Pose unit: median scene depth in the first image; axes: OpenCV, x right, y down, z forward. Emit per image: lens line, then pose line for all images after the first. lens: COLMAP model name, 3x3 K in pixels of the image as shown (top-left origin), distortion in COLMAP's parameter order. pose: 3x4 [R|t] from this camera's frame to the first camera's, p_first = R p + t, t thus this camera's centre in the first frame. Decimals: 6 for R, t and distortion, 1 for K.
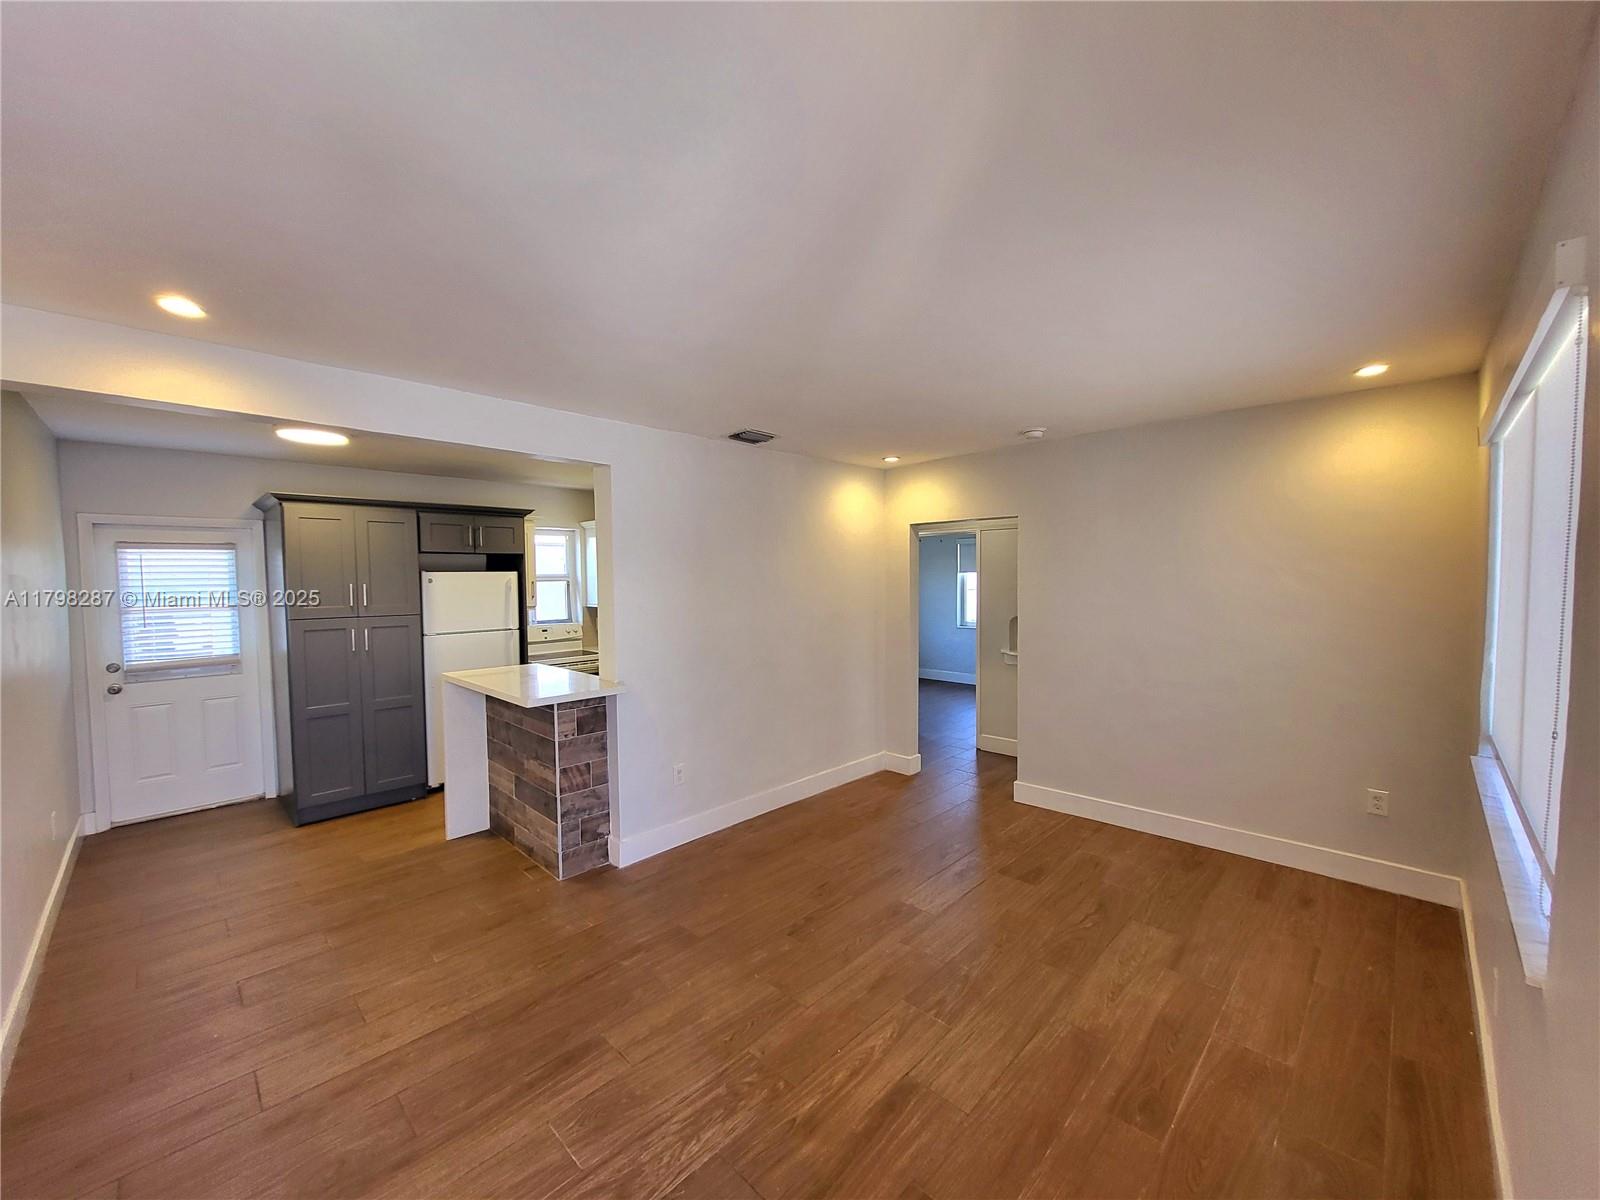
lens RADIAL K [[628.8, 0, 800.3], [0, 628.8, 604.4], [0, 0, 1]] dist [0.001972, -0.000137]
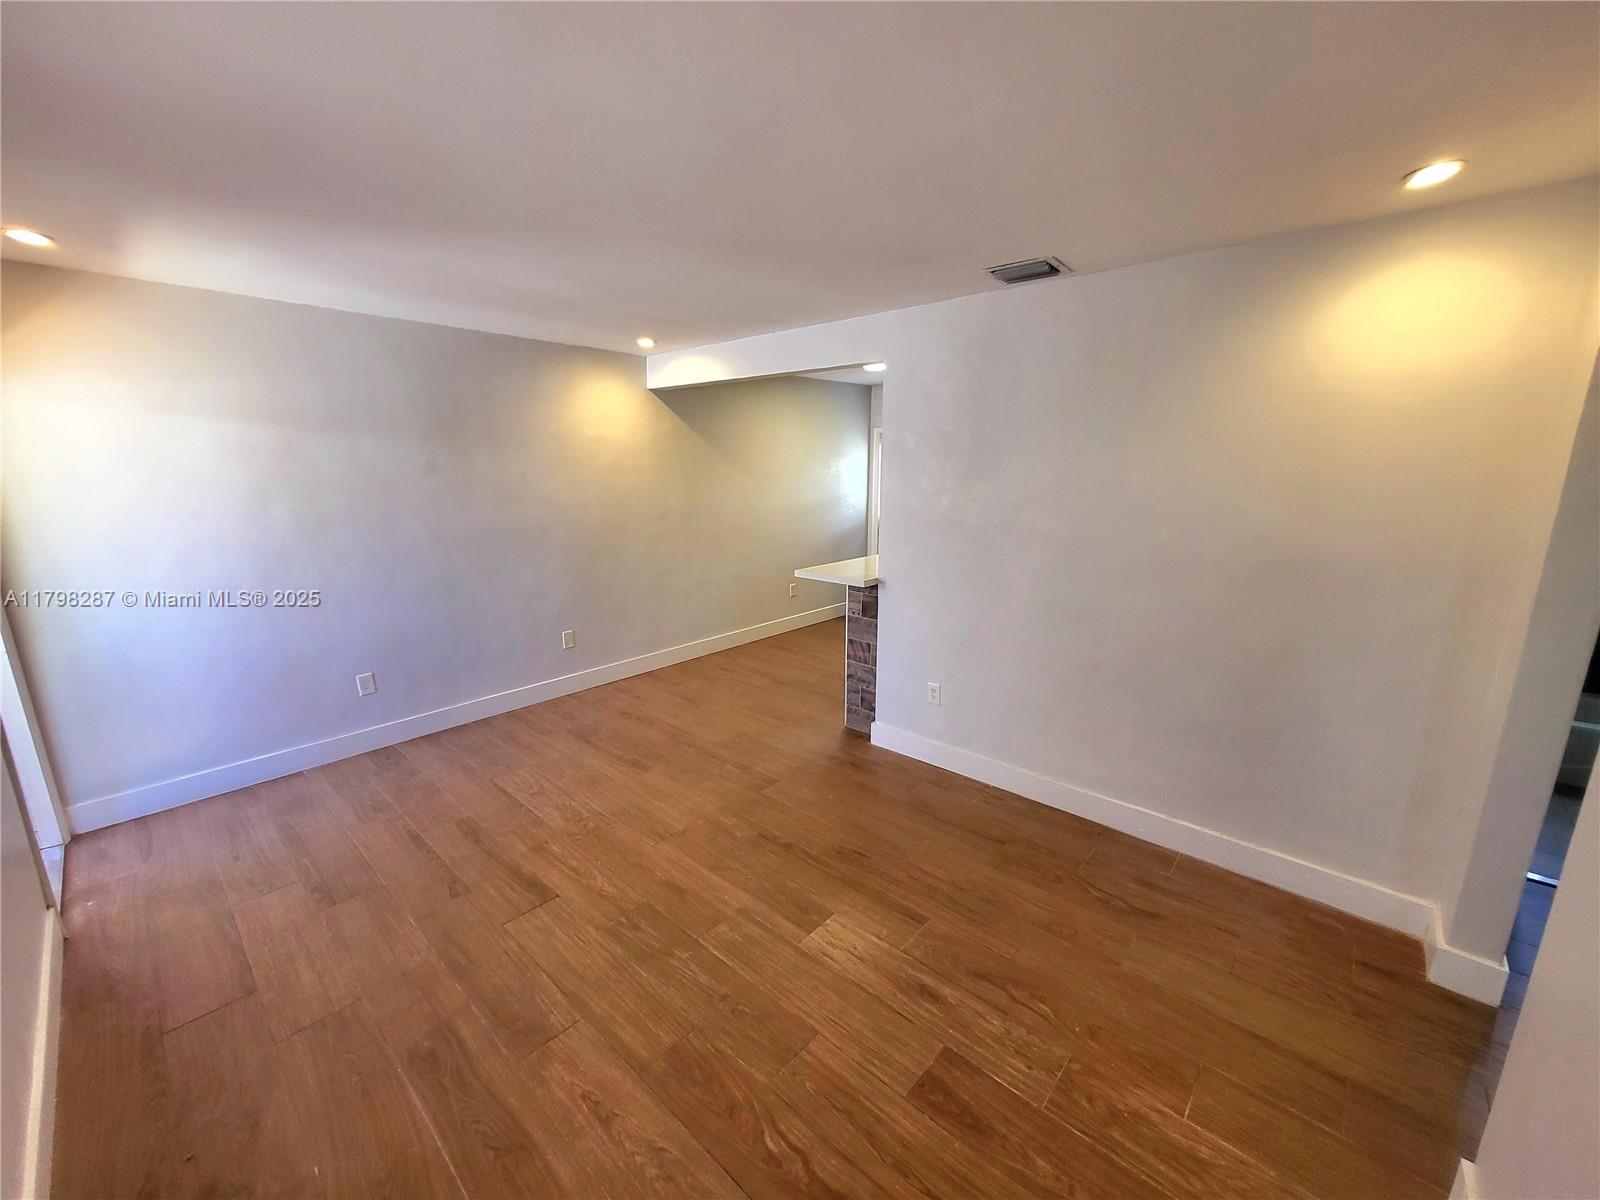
lens RADIAL K [[628.8, 0, 795.0], [0, 628.8, 607.5], [0, 0, 1]] dist [0.001972, -0.000137]
pose [[0.037874, 0.234830, -0.971298, 0.741280], [-0.043315, 0.971468, 0.233182, -0.067404], [0.998343, 0.033241, 0.046965, 0.818676]]
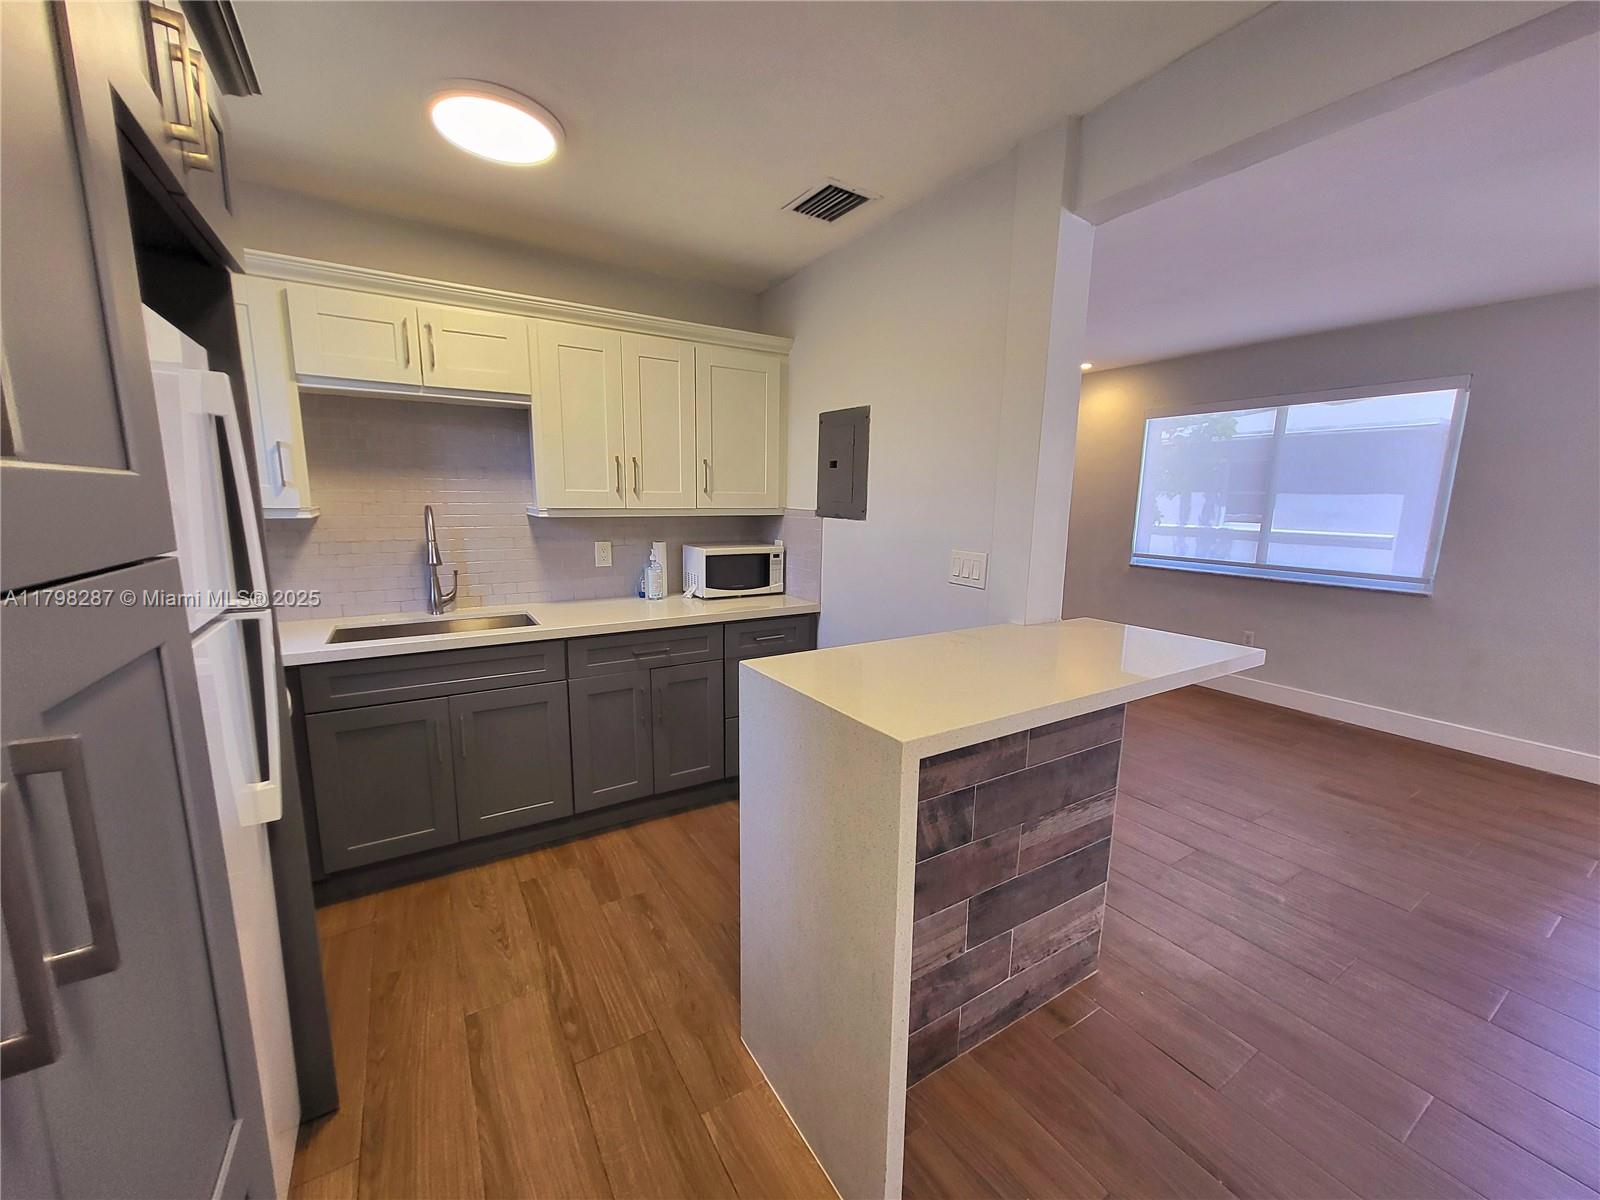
lens RADIAL K [[628.8, 0, 797.1], [0, 628.8, 605.0], [0, 0, 1]] dist [0.001972, -0.000137]
pose [[0.239887, -0.152753, 0.958708, -0.928107], [0.029127, 0.988231, 0.150169, 0.013819], [-0.970364, -0.008099, 0.241513, 1.105088]]
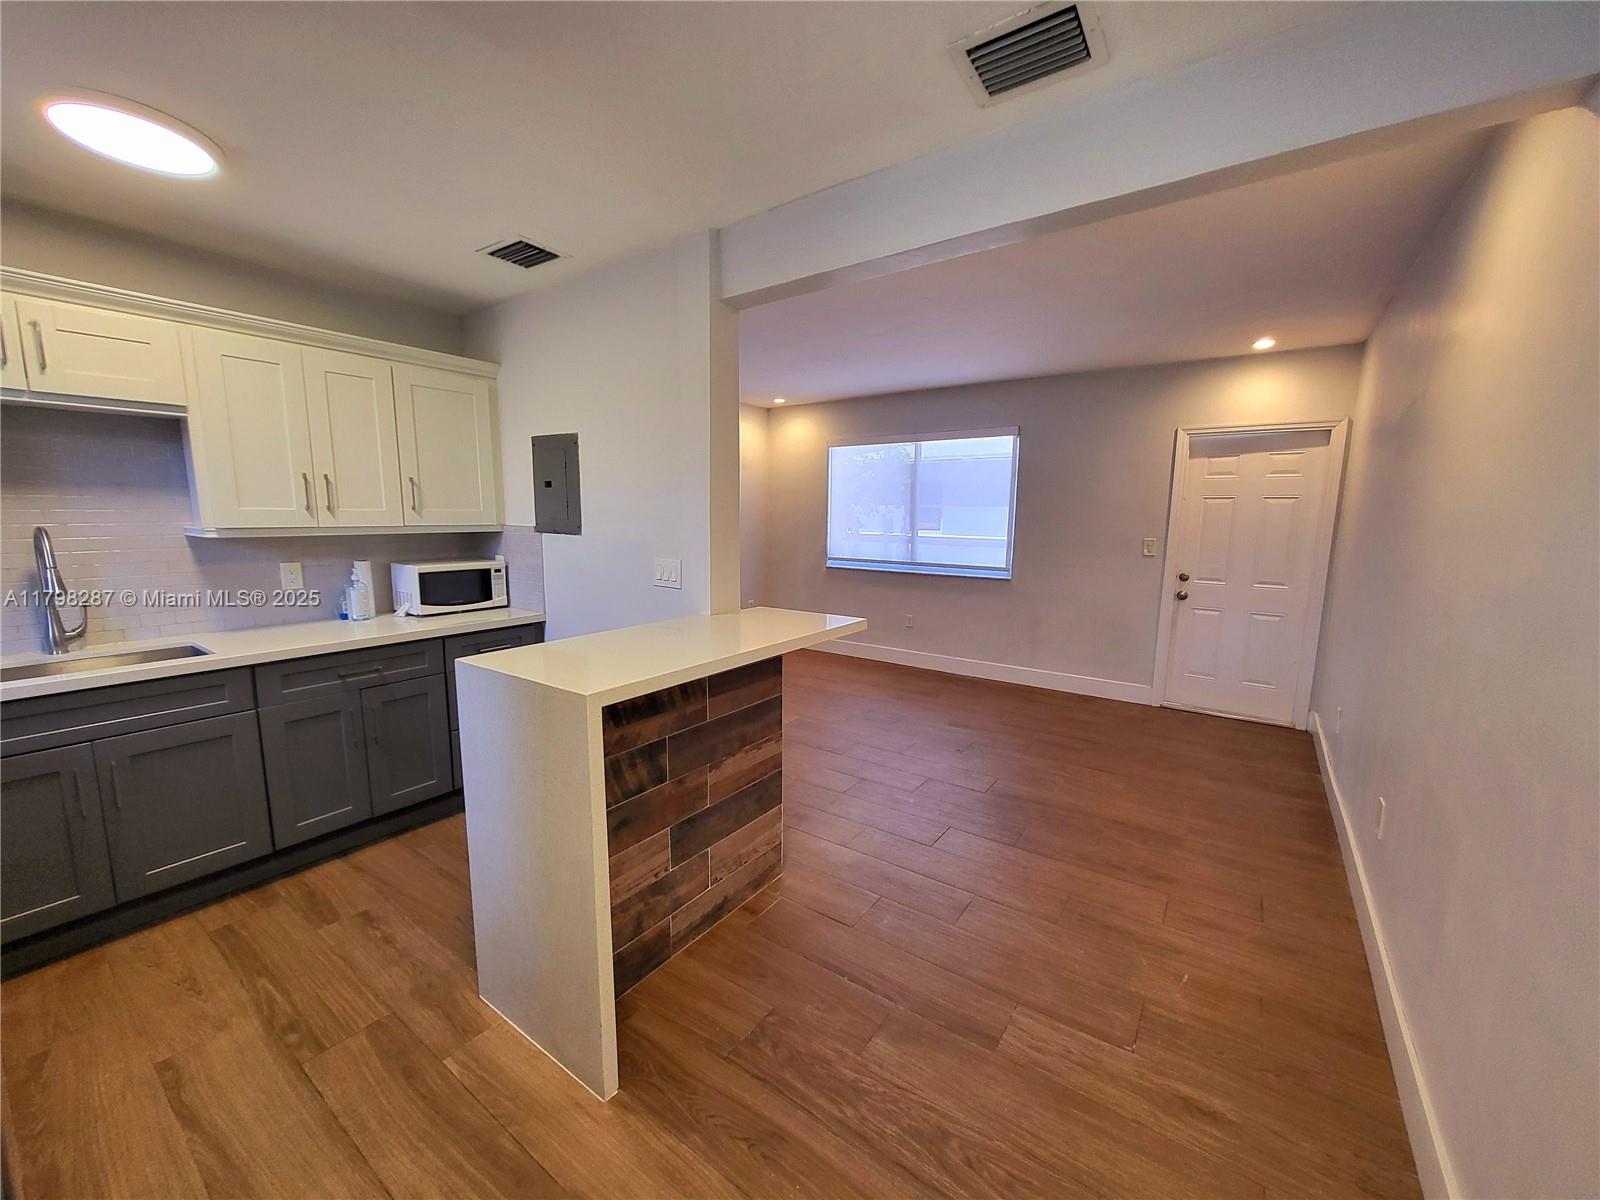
lens RADIAL K [[628.8, 0, 799.1], [0, 628.8, 605.3], [0, 0, 1]] dist [0.001972, -0.000137]
pose [[-0.153386, -0.136521, 0.978690, -1.054607], [0.038660, 0.988823, 0.143994, 0.012610], [-0.987410, 0.059923, -0.146393, 1.047693]]
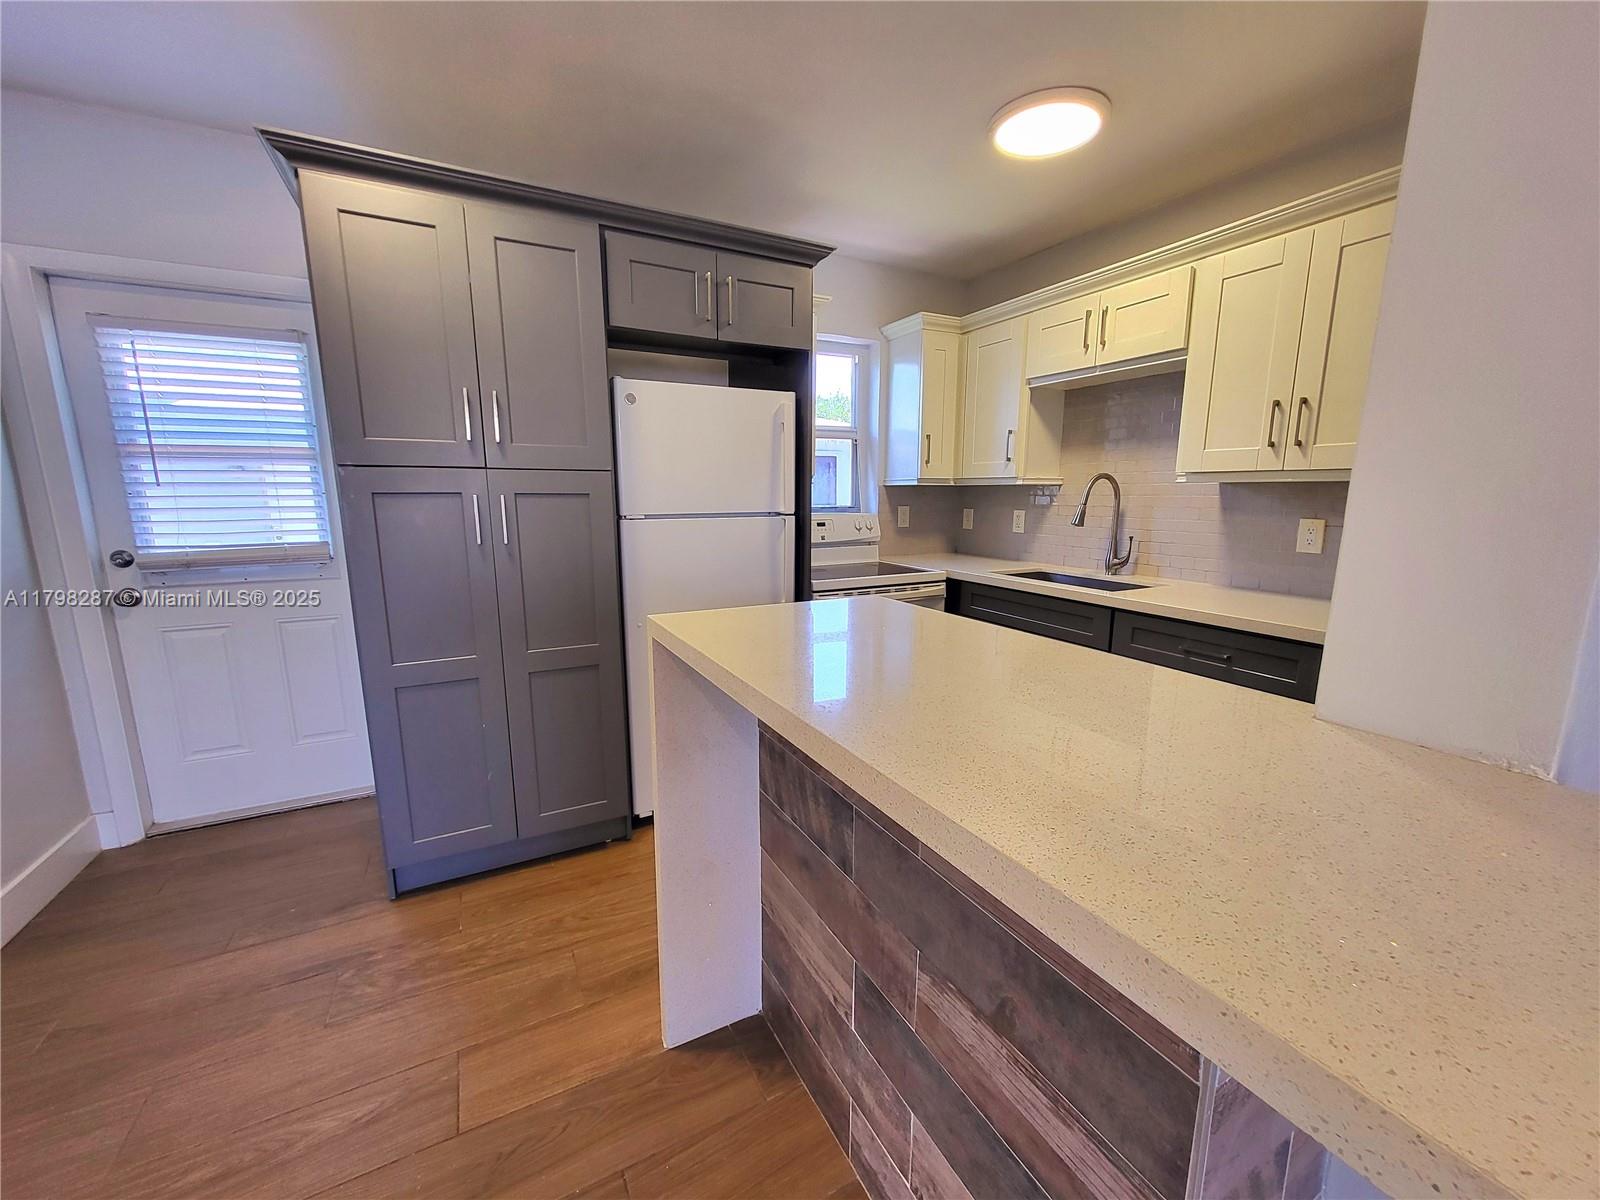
lens RADIAL K [[628.8, 0, 795.7], [0, 628.8, 603.5], [0, 0, 1]] dist [0.001972, -0.000137]
pose [[0.950914, 0.065084, -0.302534, -0.438948], [-0.023837, 0.990134, 0.138082, 0.060021], [0.308536, -0.124093, 0.943084, 0.790976]]
